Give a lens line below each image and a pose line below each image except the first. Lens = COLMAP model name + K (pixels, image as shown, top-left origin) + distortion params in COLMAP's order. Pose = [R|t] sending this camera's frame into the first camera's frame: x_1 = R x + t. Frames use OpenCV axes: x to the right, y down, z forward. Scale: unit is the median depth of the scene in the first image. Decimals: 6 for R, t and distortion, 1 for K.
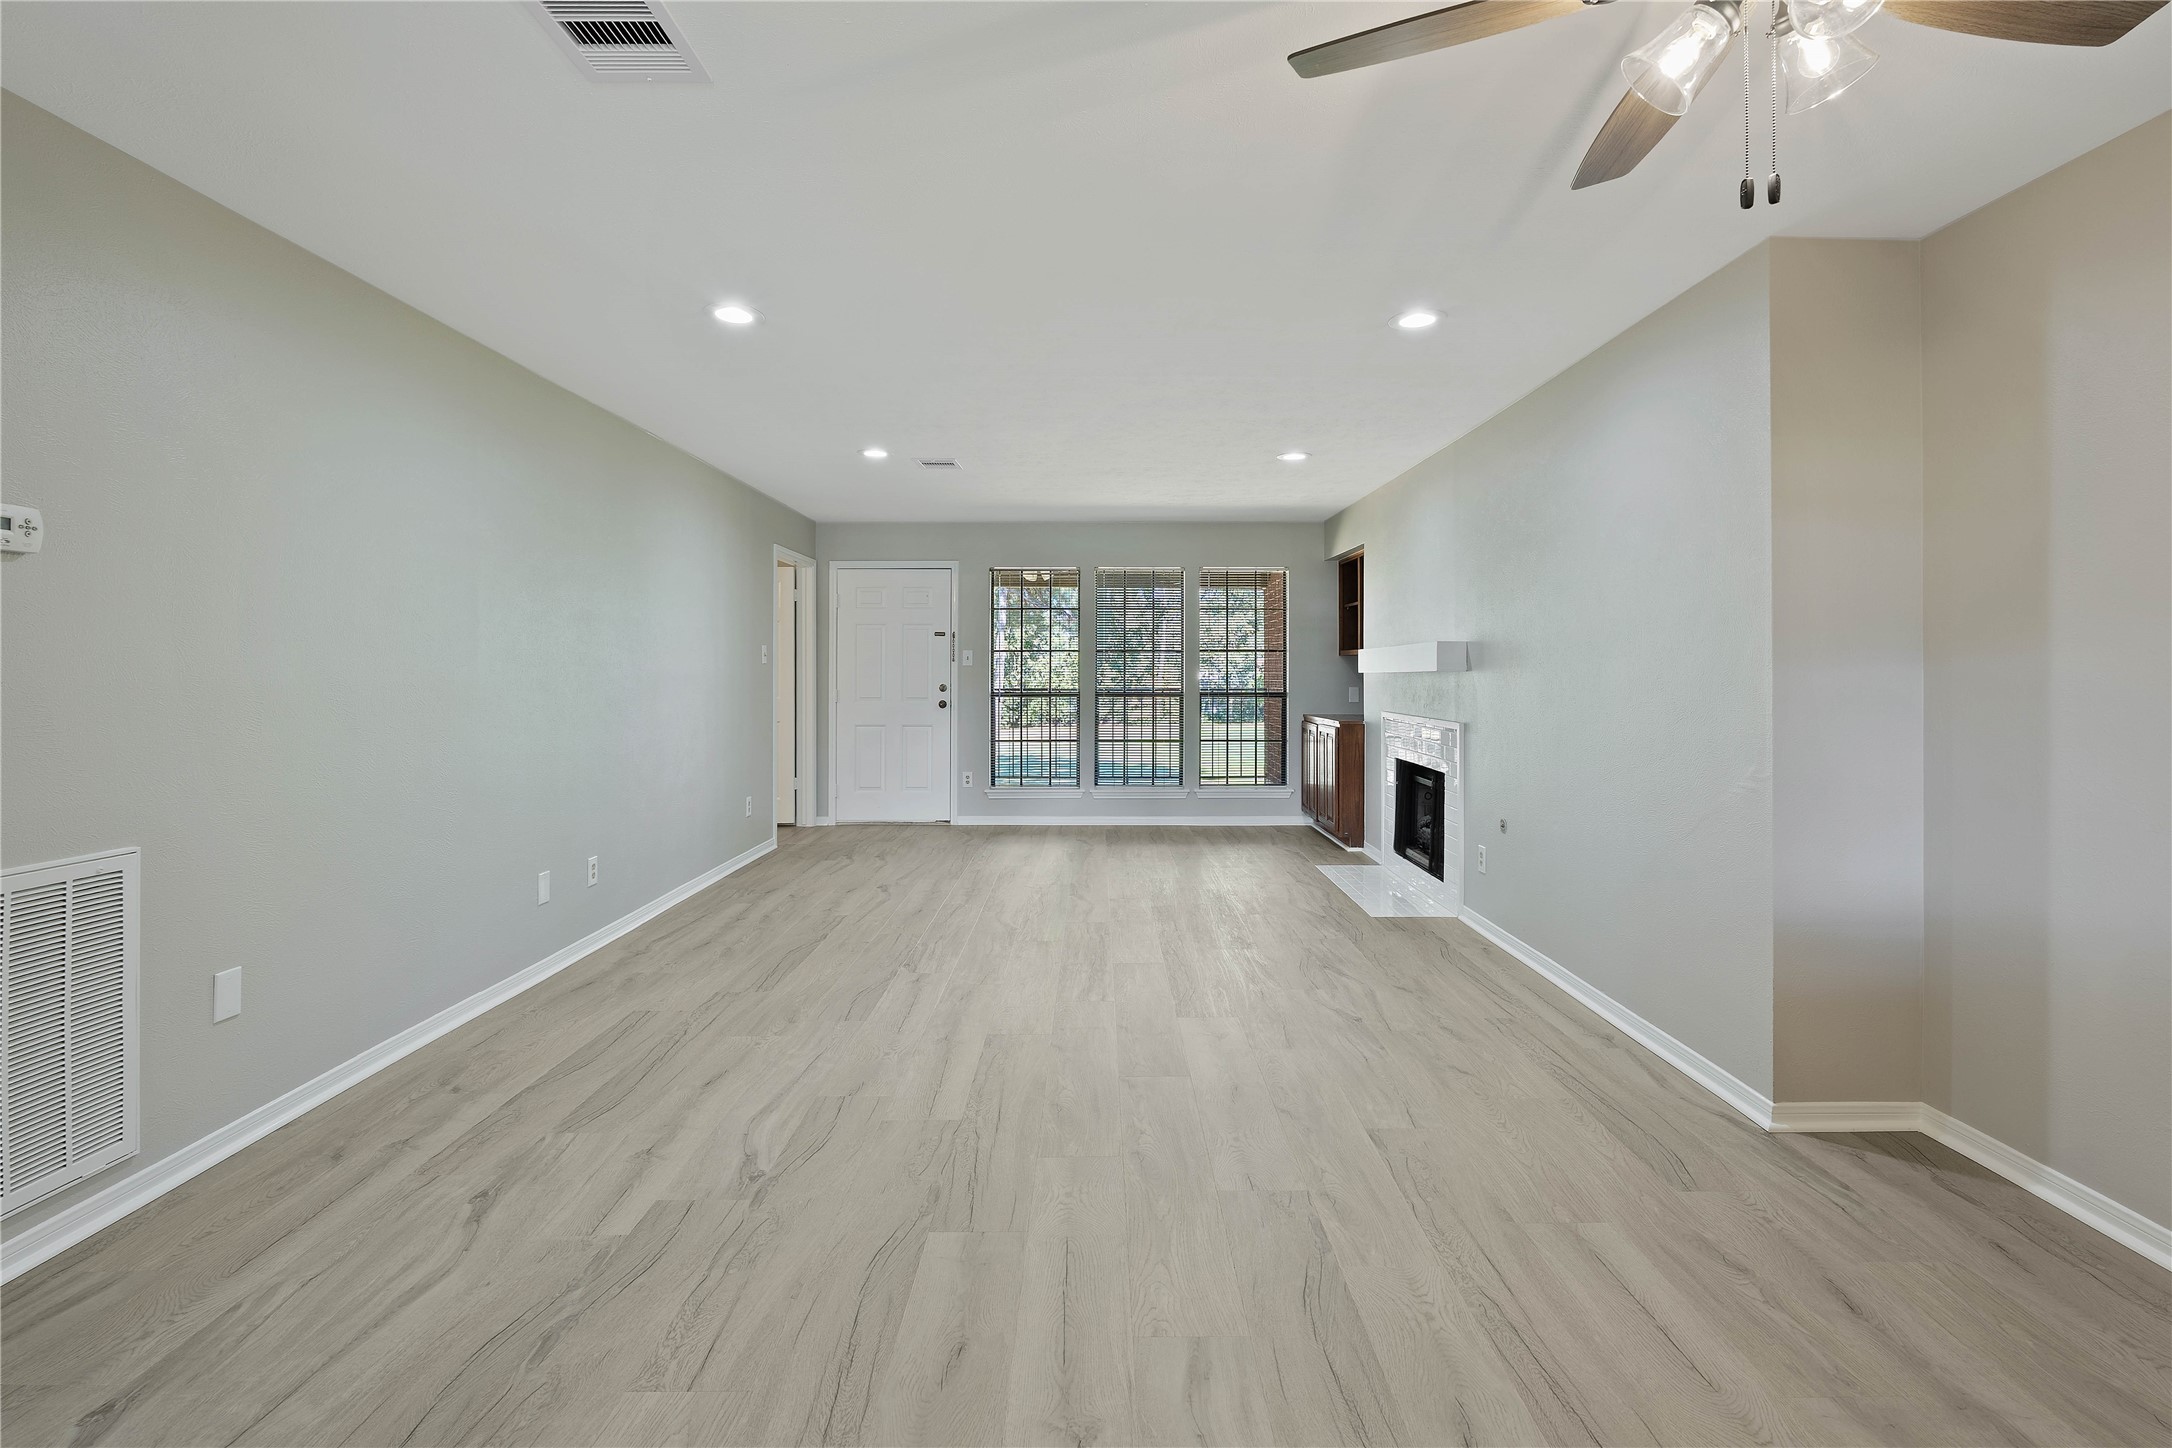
lens RADIAL K [[1010.0, 0, 1127.8], [0, 1010.0, 669.8], [0, 0, 1]] dist [-0.002738, -0.000114]
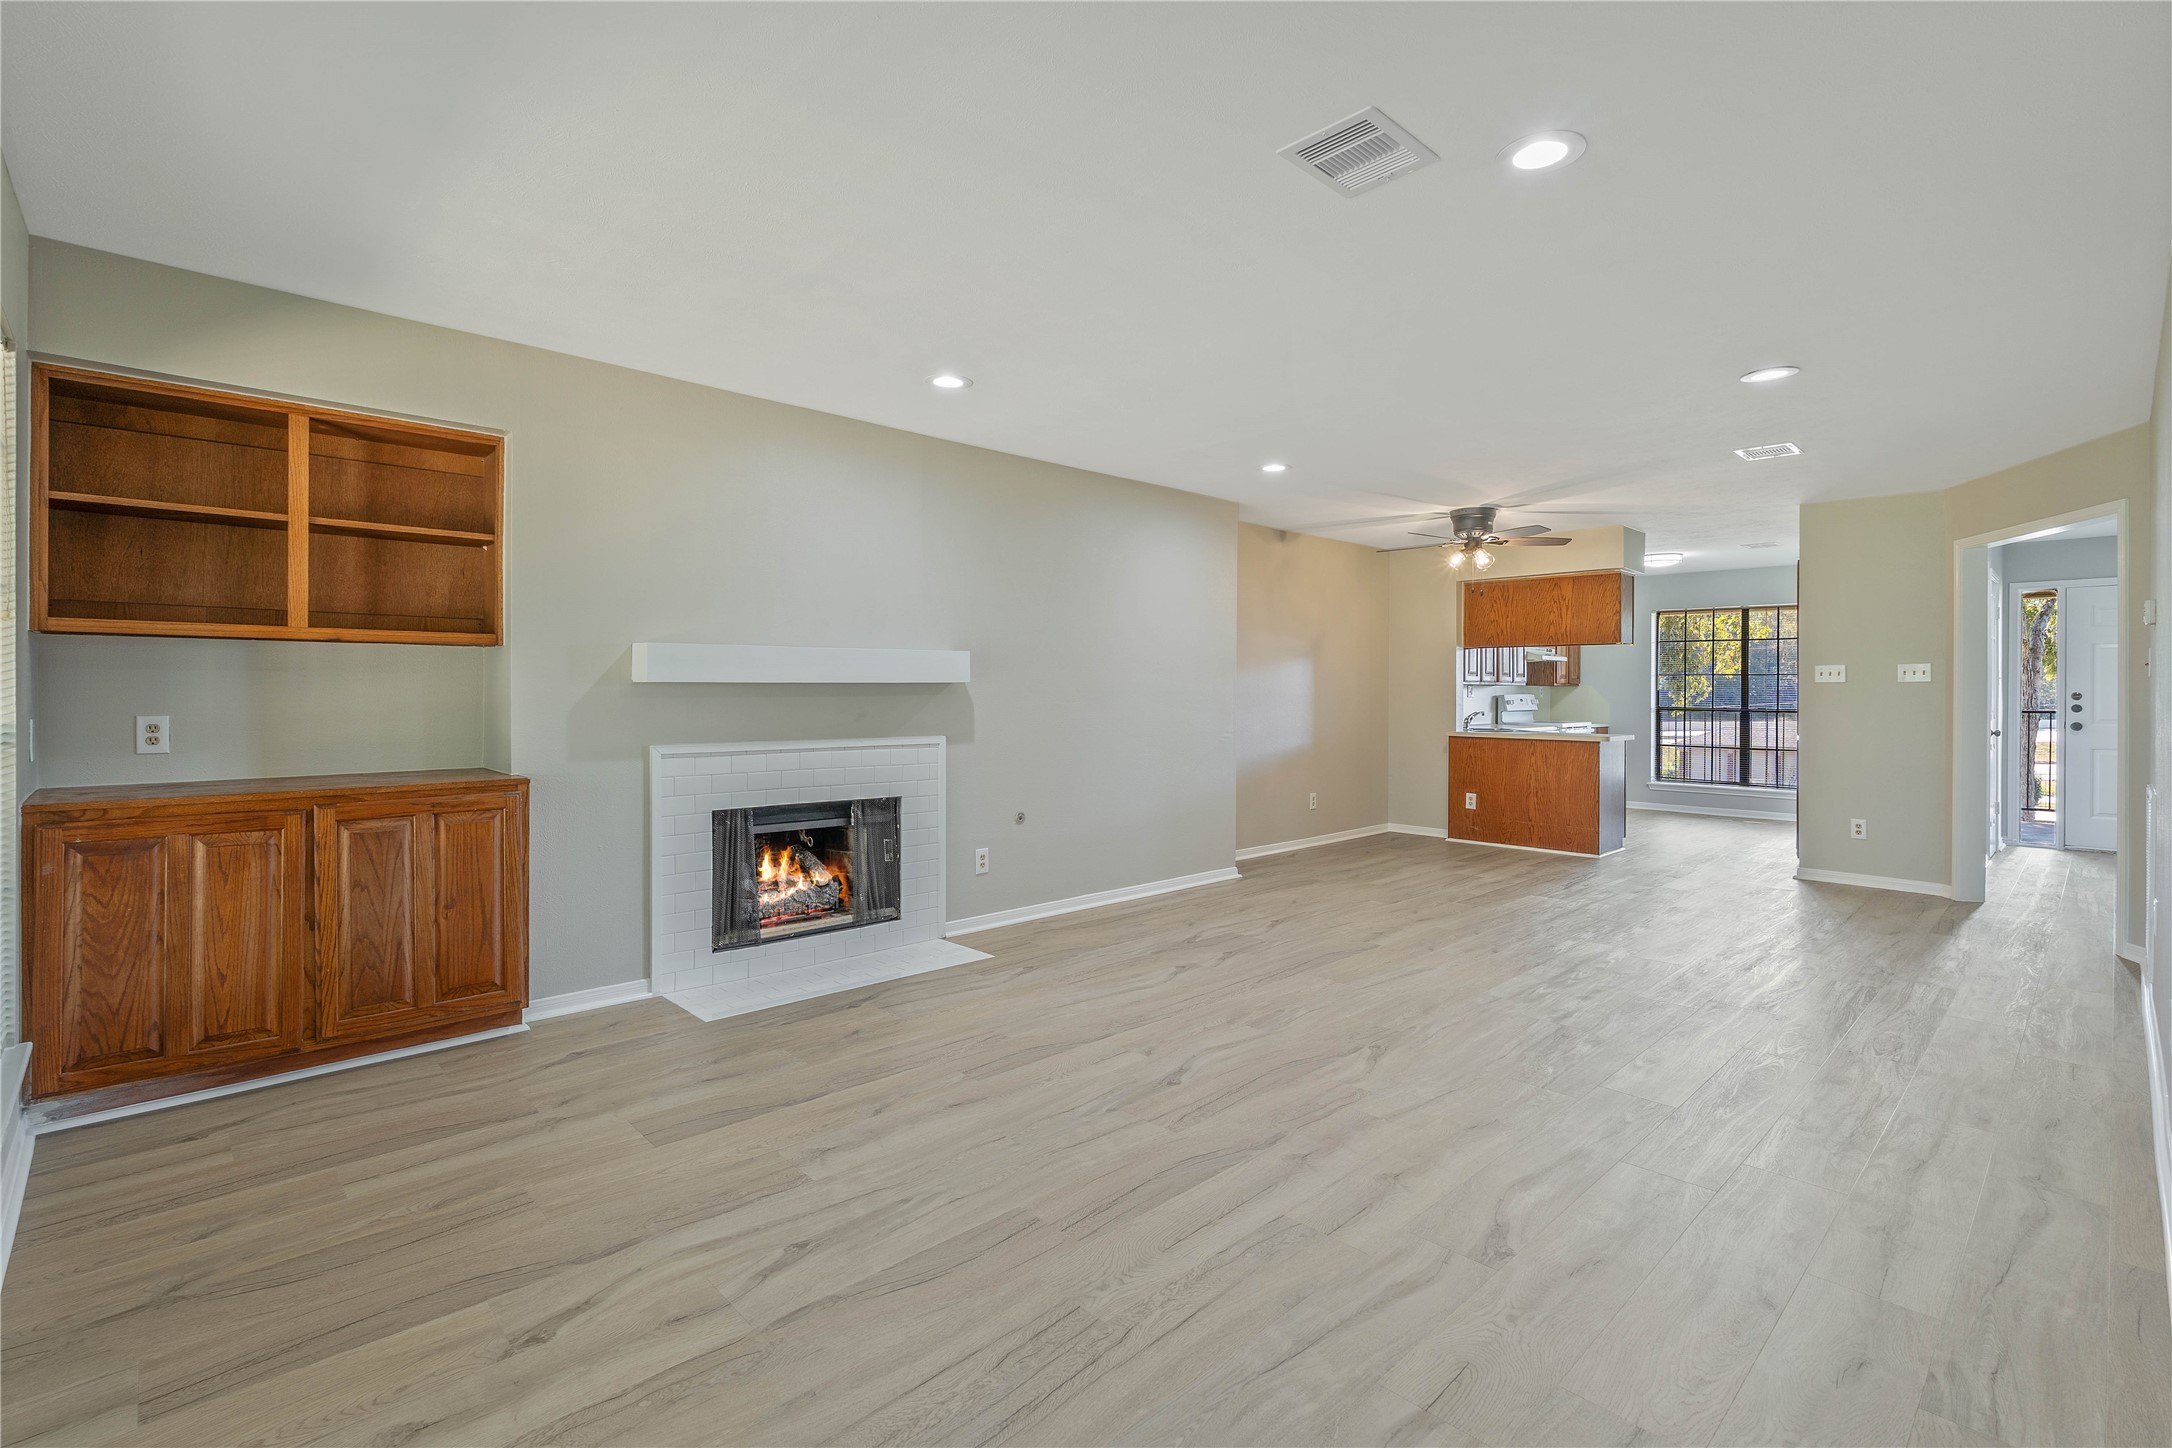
lens RADIAL K [[1001.7, 0, 1075.5], [0, 1001.7, 696.5], [0, 0, 1]] dist [-0.003369, -0.000159]
pose [[-0.666176, -0.008501, 0.745746, -0.464872], [-0.005745, 0.999964, 0.006267, 0.008099], [-0.745772, -0.000109, -0.666201, 1.532462]]
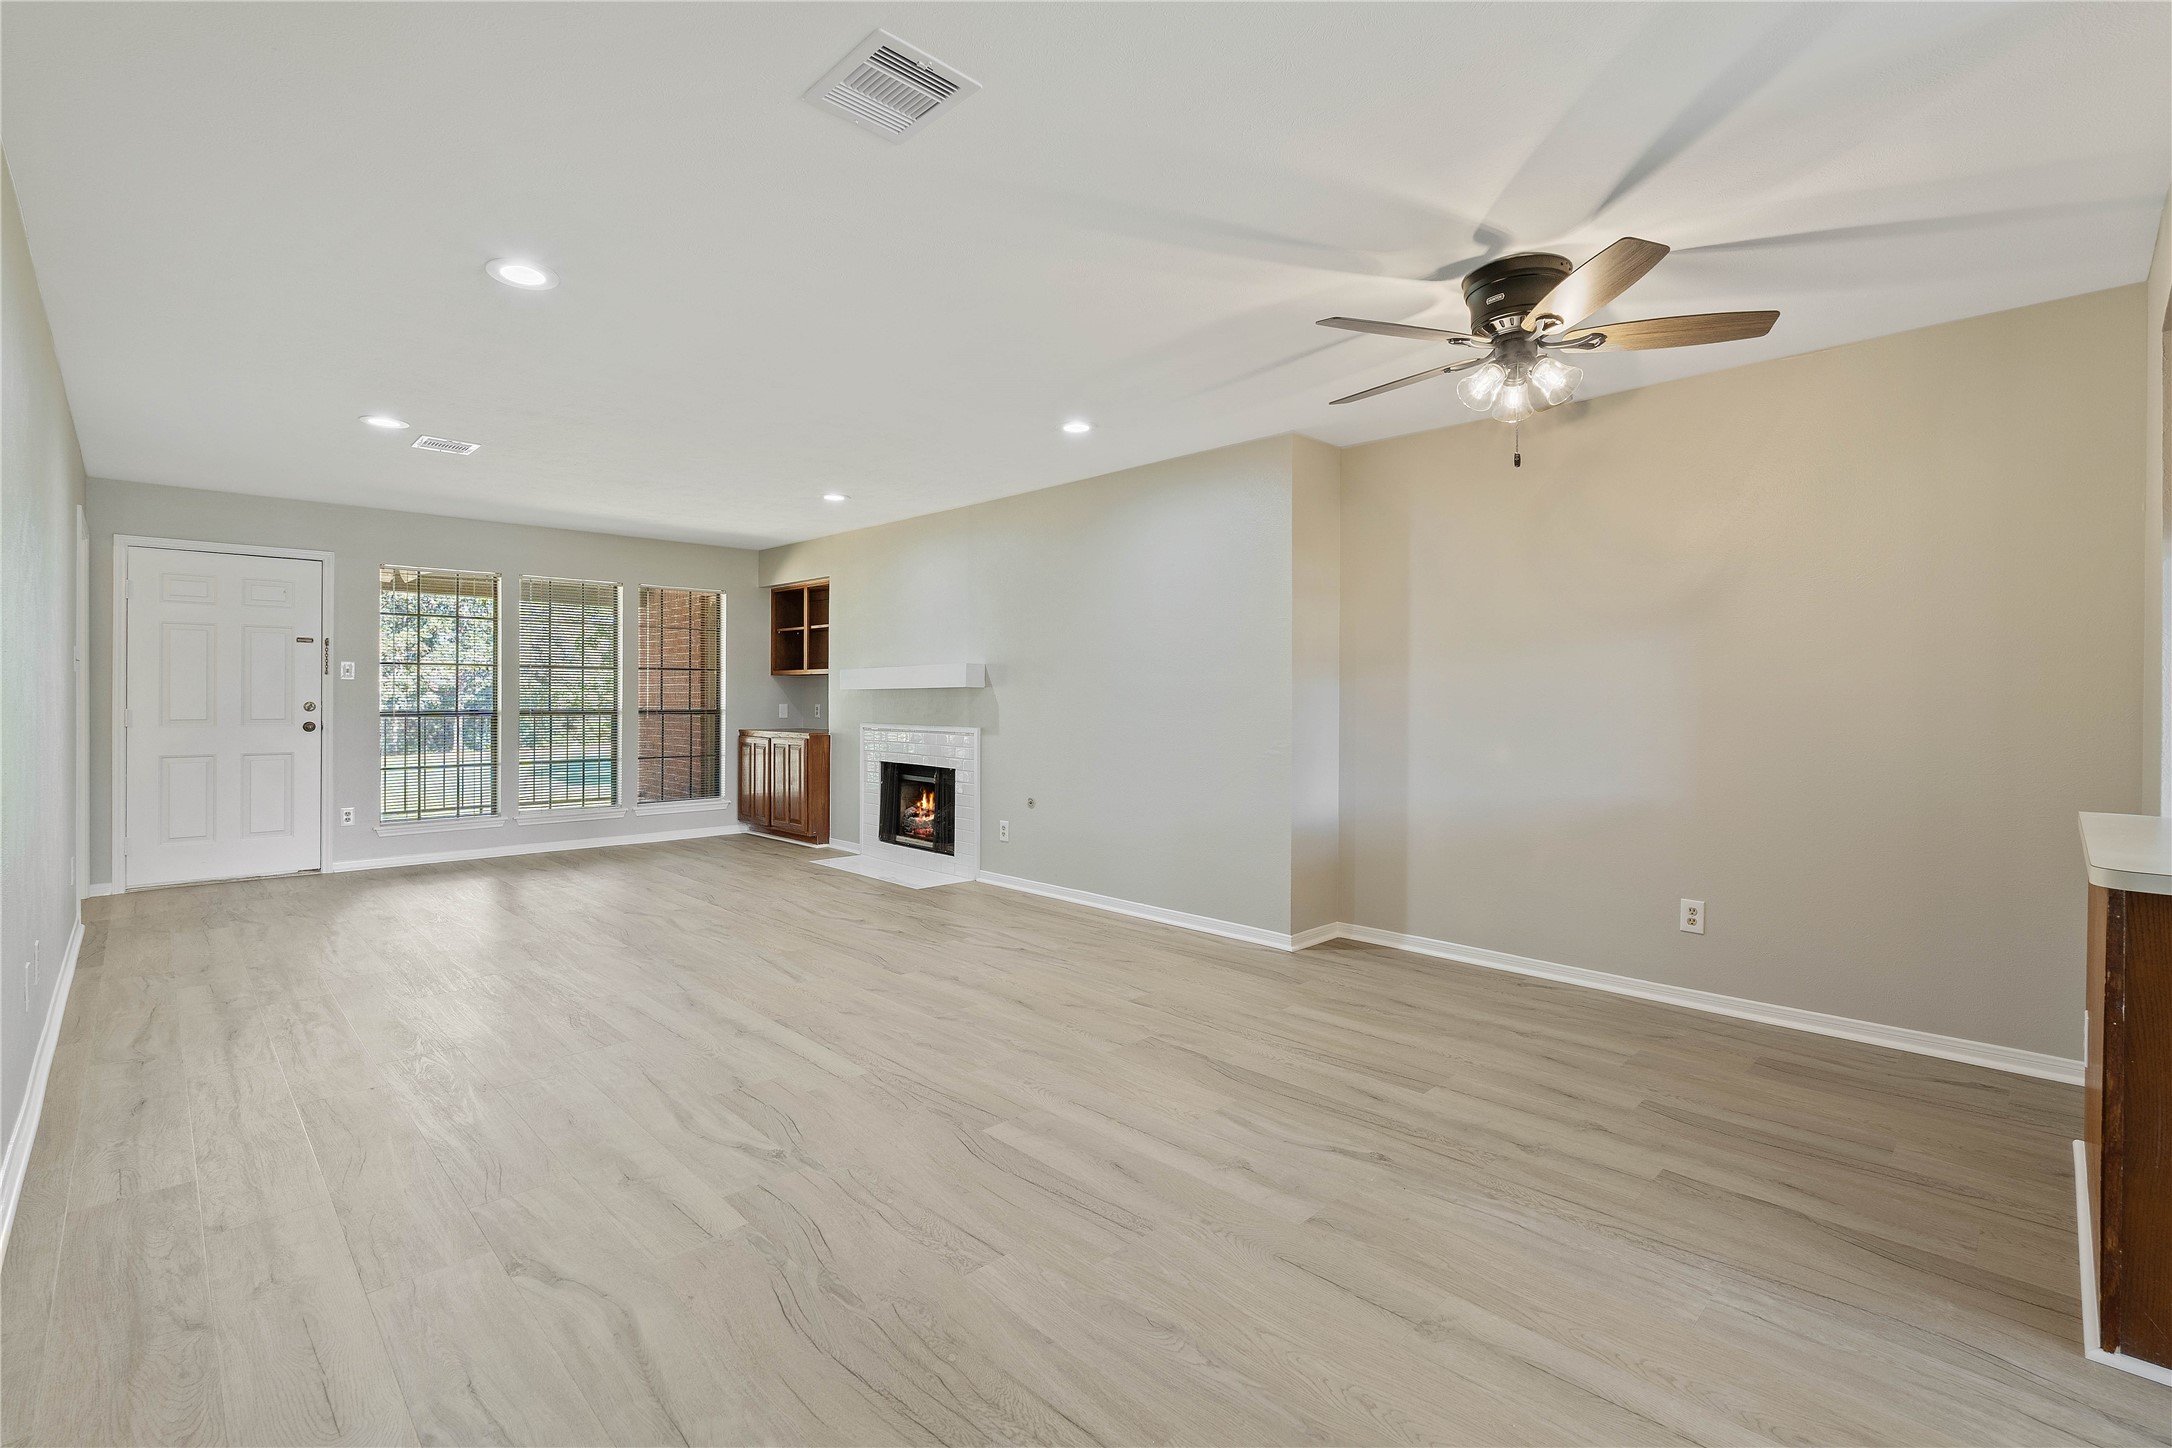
lens RADIAL K [[947.3, 0, 1078.2], [0, 947.3, 708.4], [0, 0, 1]] dist [-0.003280, -0.000005]
pose [[0.734938, -0.006243, 0.678105, -0.386079], [-0.003359, 0.999912, 0.012846, 0.012074], [-0.678126, -0.011719, 0.734852, 0.034113]]
